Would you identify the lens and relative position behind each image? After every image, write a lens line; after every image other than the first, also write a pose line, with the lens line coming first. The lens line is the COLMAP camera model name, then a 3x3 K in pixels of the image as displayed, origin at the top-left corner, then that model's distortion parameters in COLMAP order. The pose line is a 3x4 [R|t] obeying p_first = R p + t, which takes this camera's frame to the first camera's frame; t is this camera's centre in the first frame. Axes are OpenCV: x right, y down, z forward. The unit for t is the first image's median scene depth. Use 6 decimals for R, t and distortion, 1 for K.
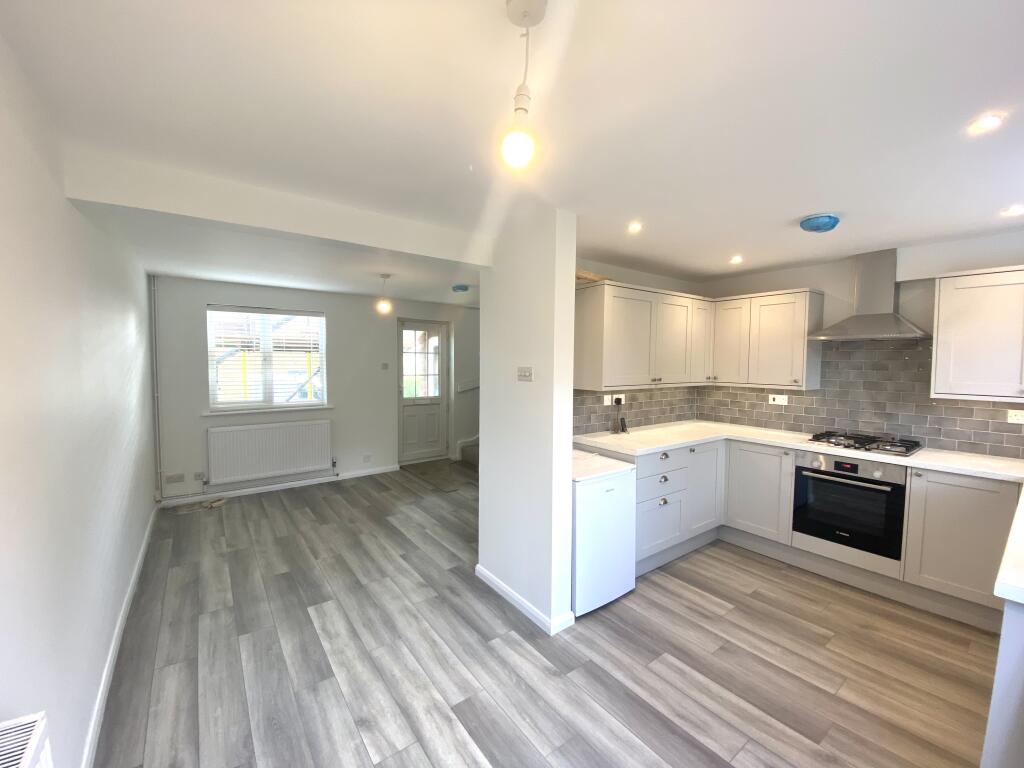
lens RADIAL K [[413.0, 0, 512.0], [0, 413.0, 384.0], [0, 0, 1]] dist [0.021051, -0.020675]
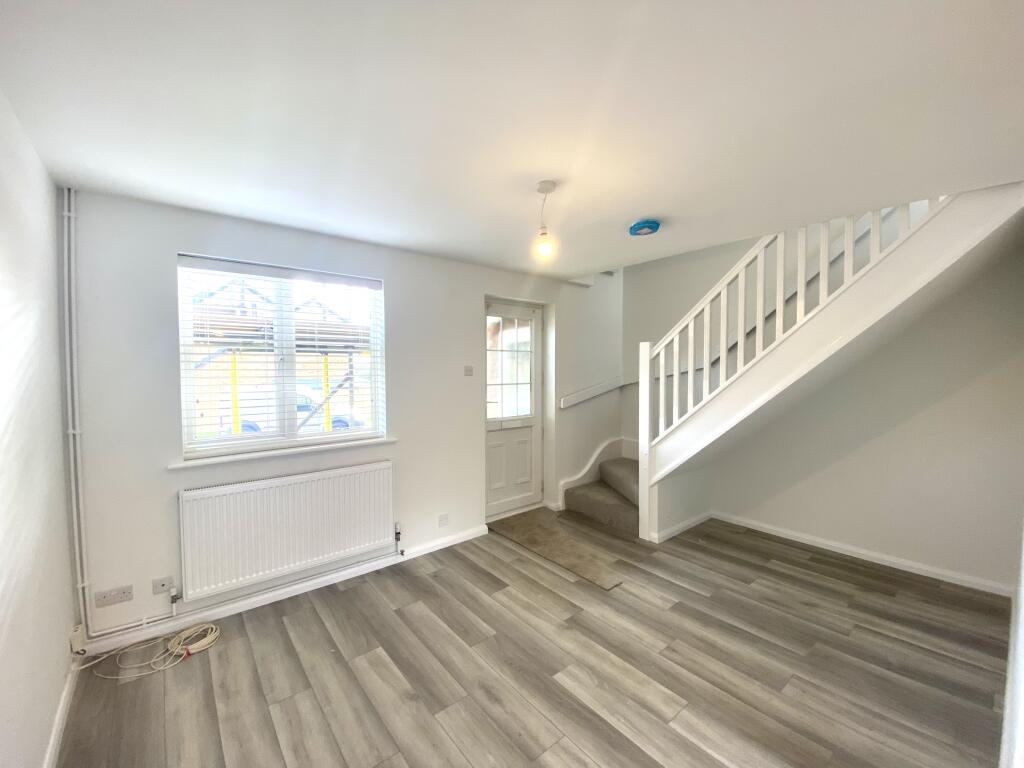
lens RADIAL K [[413.0, 0, 512.0], [0, 413.0, 384.0], [0, 0, 1]] dist [0.021051, -0.020675]
pose [[0.998756, -0.008415, 0.049156, -0.400531], [0.009116, 0.999860, -0.014060, -0.020554], [-0.049030, 0.014491, 0.998692, 0.539718]]
